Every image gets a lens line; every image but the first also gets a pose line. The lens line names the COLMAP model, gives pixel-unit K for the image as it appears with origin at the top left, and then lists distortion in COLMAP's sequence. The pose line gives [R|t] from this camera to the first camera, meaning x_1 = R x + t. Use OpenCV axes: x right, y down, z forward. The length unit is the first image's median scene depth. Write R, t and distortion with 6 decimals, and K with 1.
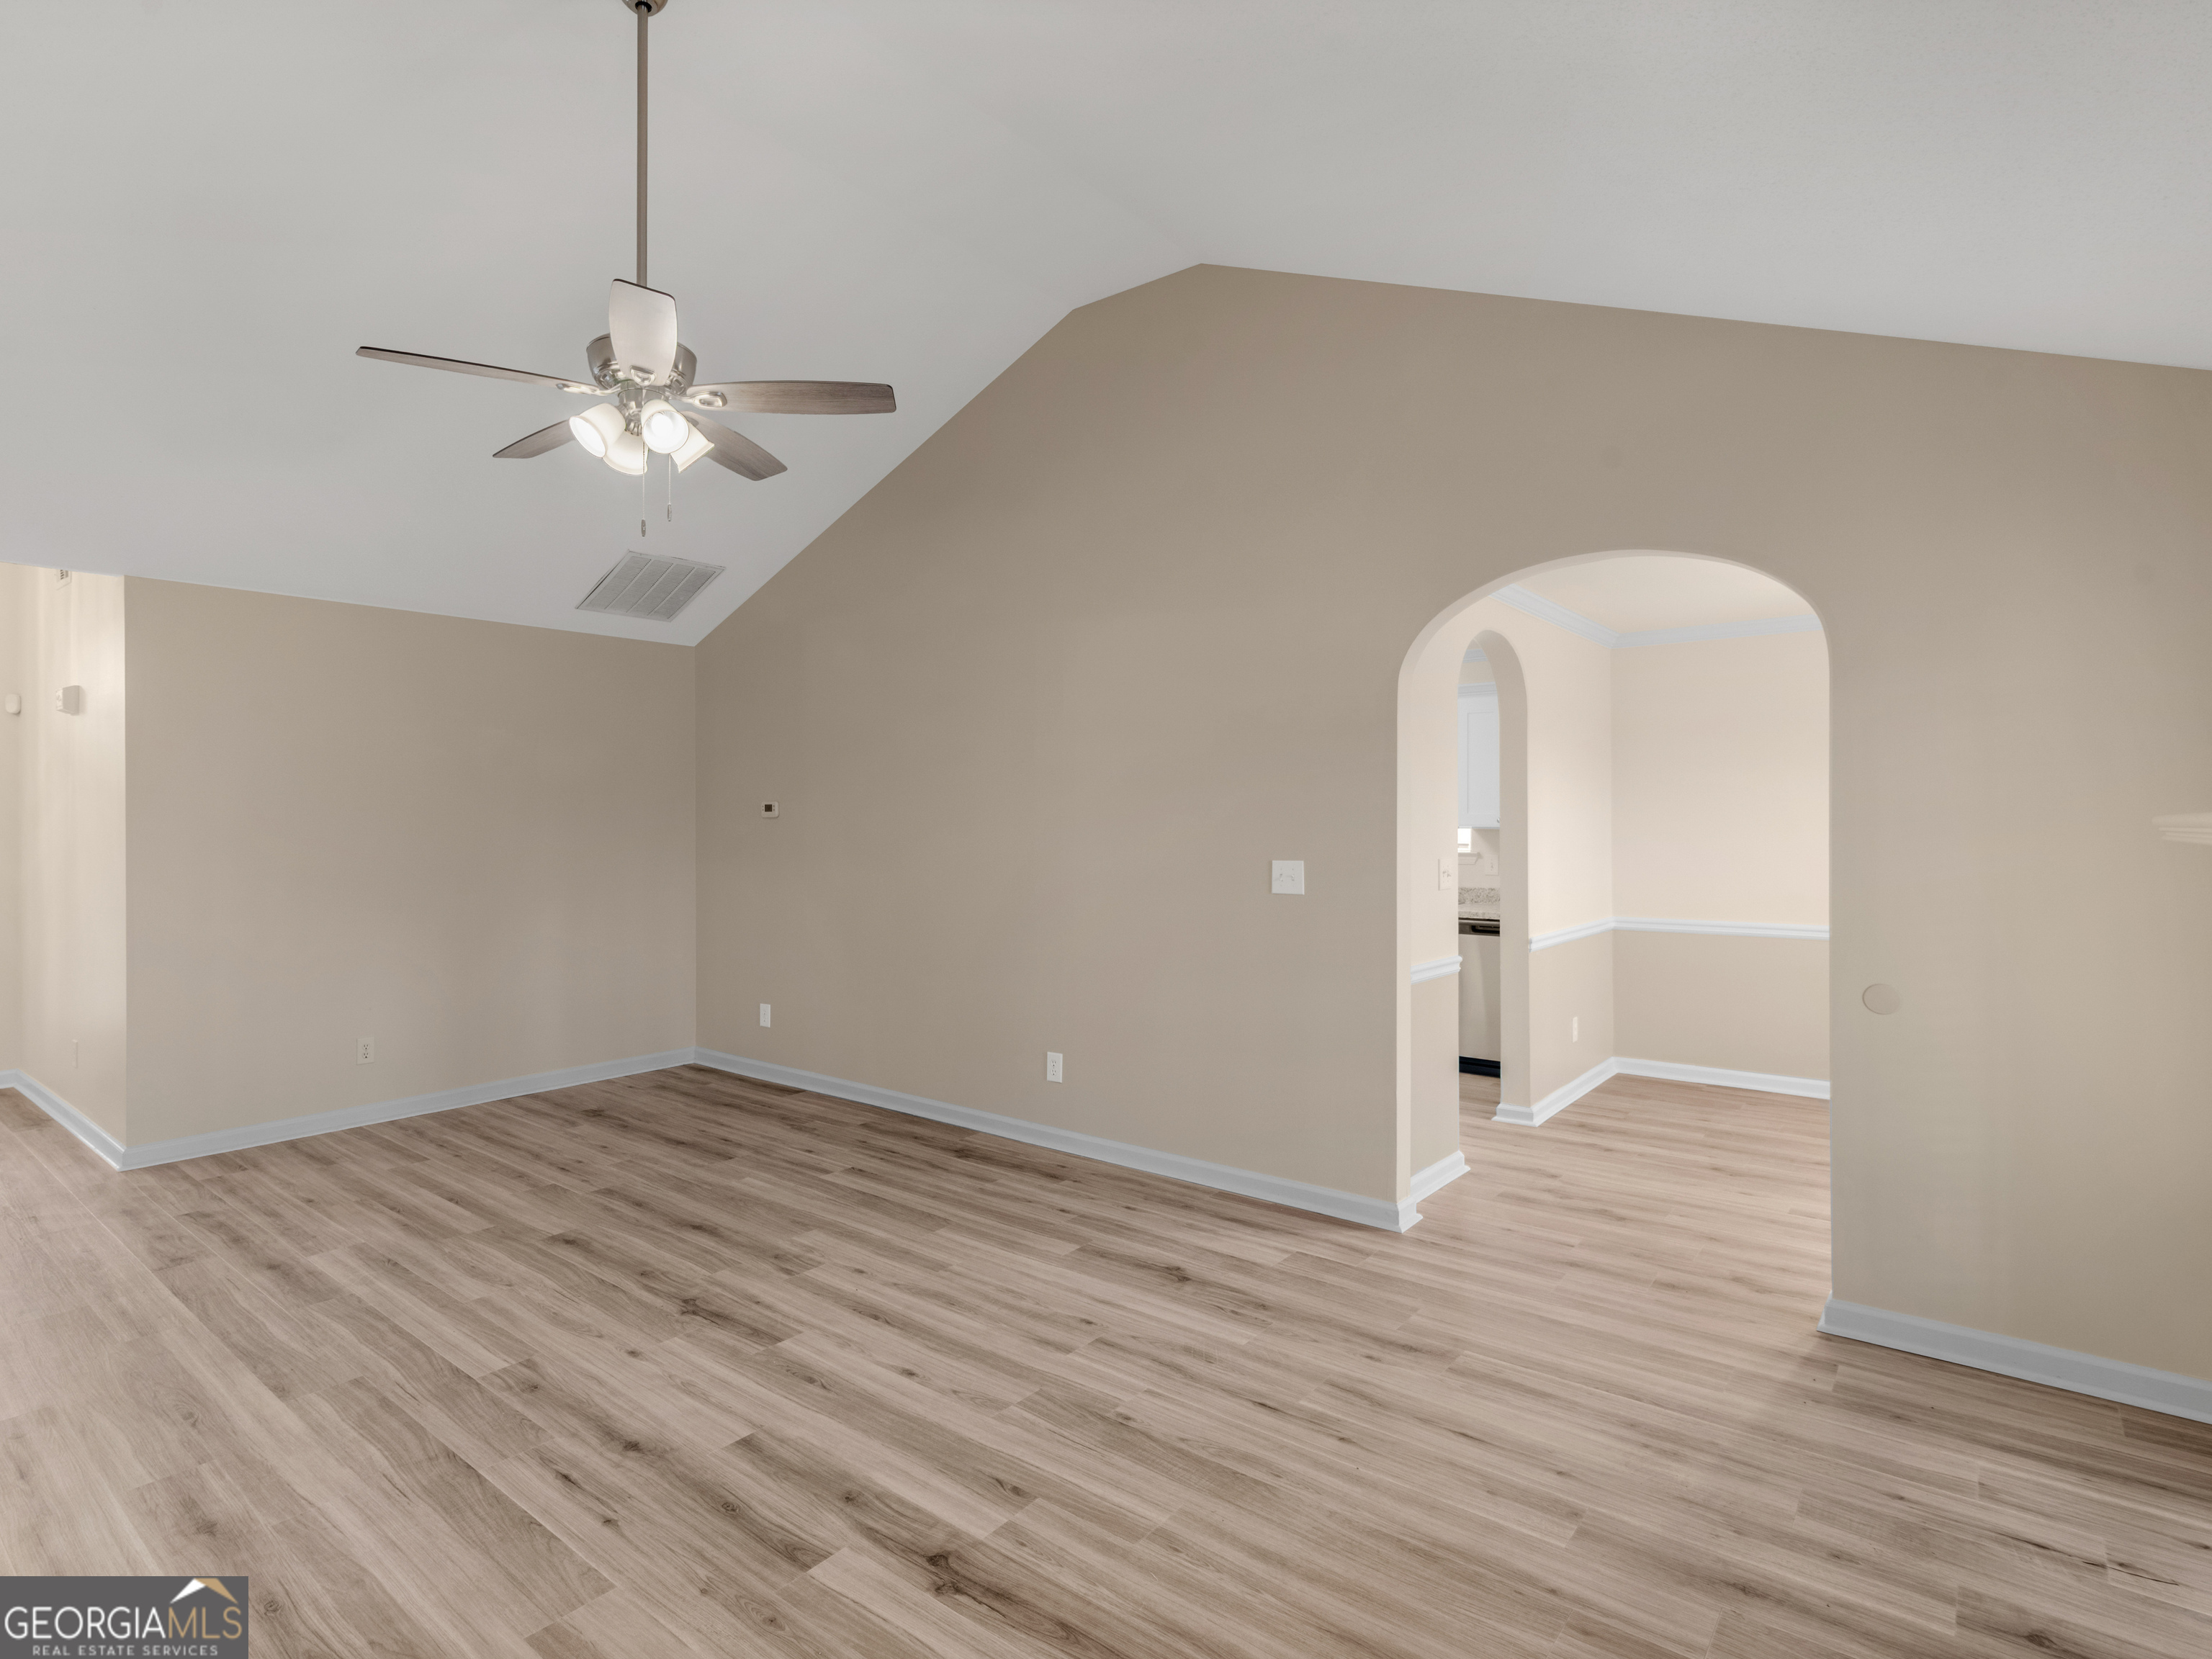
lens RADIAL K [[1130.0, 0, 1109.4], [0, 1130.0, 820.4], [0, 0, 1]] dist [-0.000757, -0.000807]
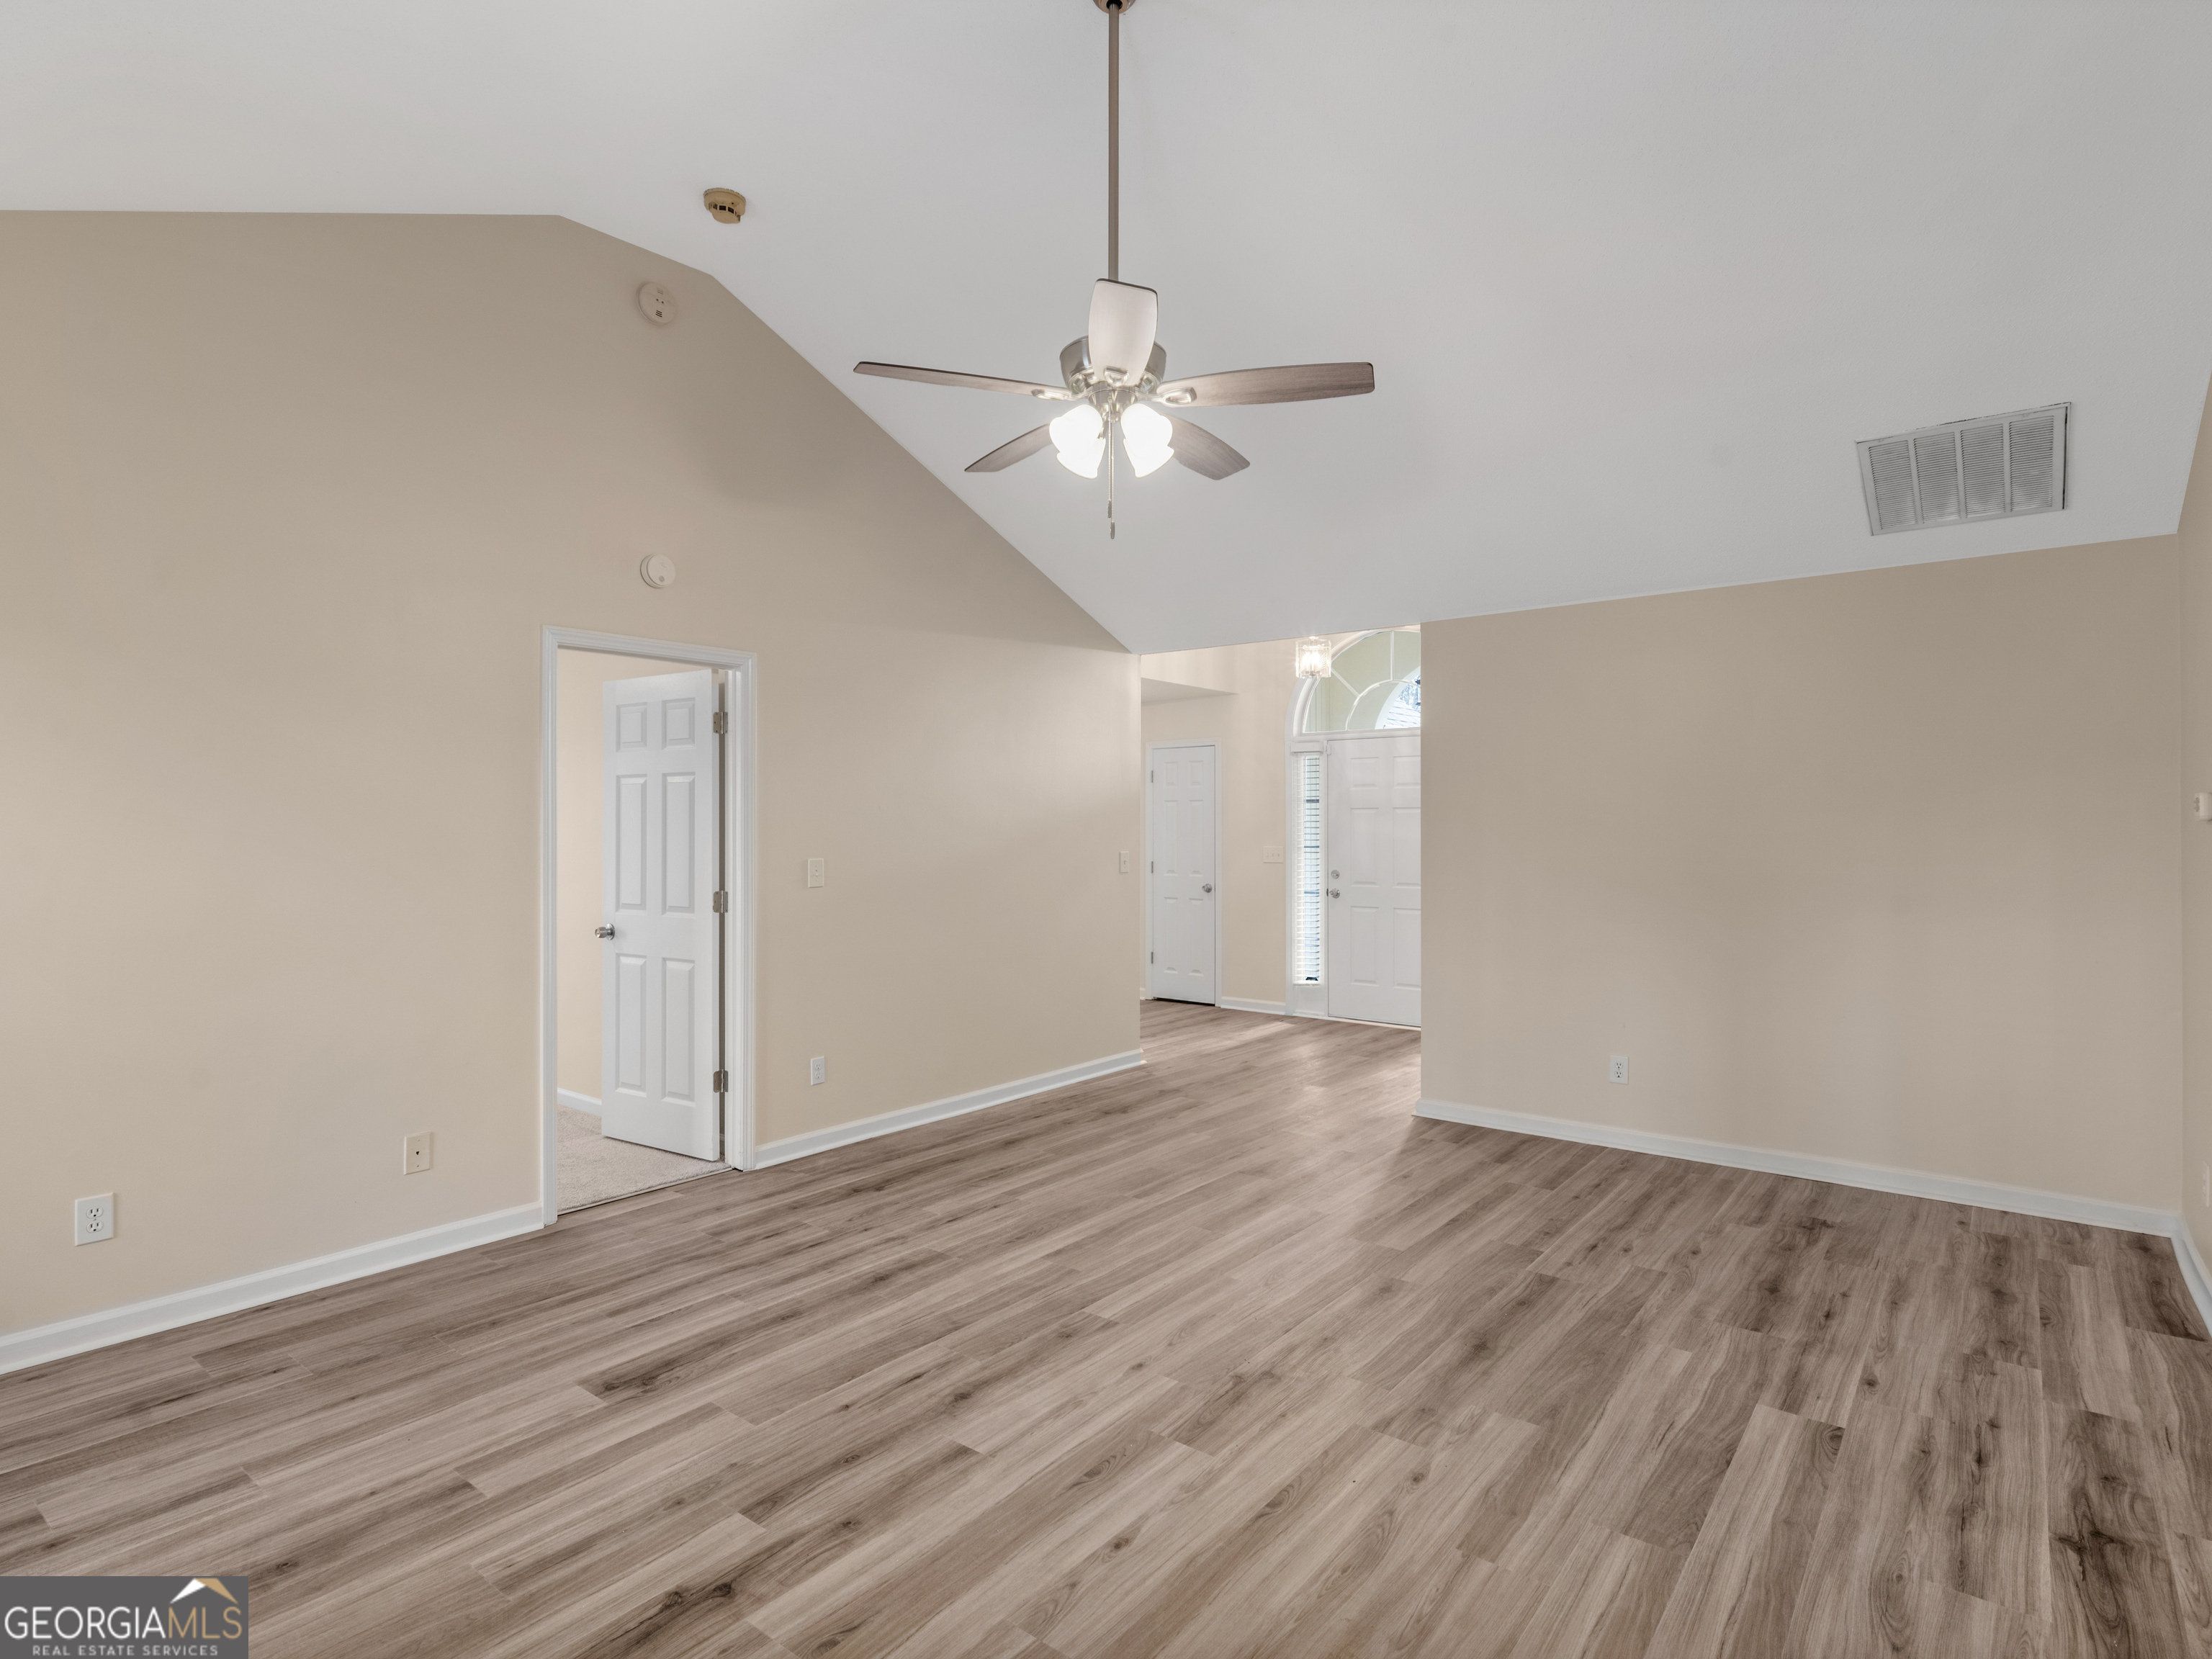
lens RADIAL K [[1130.0, 0, 1109.4], [0, 1130.0, 820.4], [0, 0, 1]] dist [-0.000757, -0.000807]
pose [[-0.003954, -0.002285, -0.999990, 0.543174], [-0.003250, 0.999992, -0.002272, -0.030835], [0.999987, 0.003241, -0.003962, 0.833623]]
